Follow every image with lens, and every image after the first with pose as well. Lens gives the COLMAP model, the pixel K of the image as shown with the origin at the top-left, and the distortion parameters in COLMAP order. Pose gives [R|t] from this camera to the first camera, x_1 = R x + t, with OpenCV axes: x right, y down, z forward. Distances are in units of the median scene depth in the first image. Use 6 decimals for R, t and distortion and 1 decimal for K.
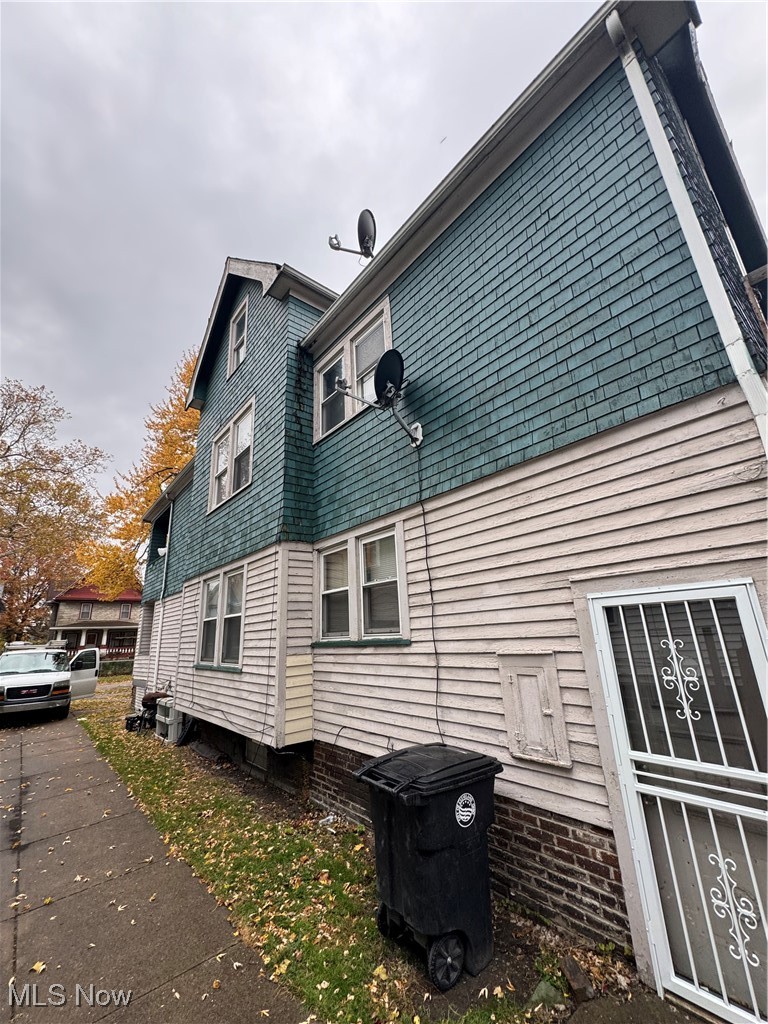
lens RADIAL K [[406.7, 0, 389.9], [0, 406.7, 512.7], [0, 0, 1]] dist [-0.002580, 0.001413]
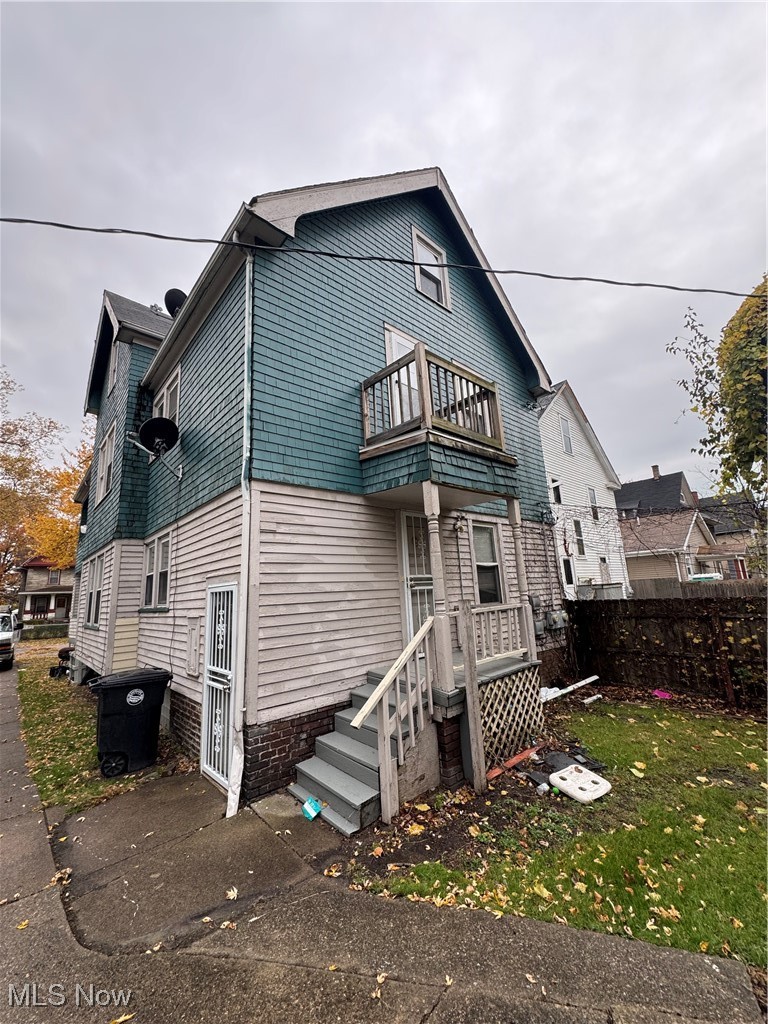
lens RADIAL K [[406.7, 0, 386.7], [0, 406.7, 511.4], [0, 0, 1]] dist [-0.002580, 0.001413]
pose [[0.999559, 0.002971, 0.029549, 0.559723], [-0.005449, 0.996438, 0.084156, -0.130839], [-0.029193, -0.084280, 0.996014, -0.369837]]
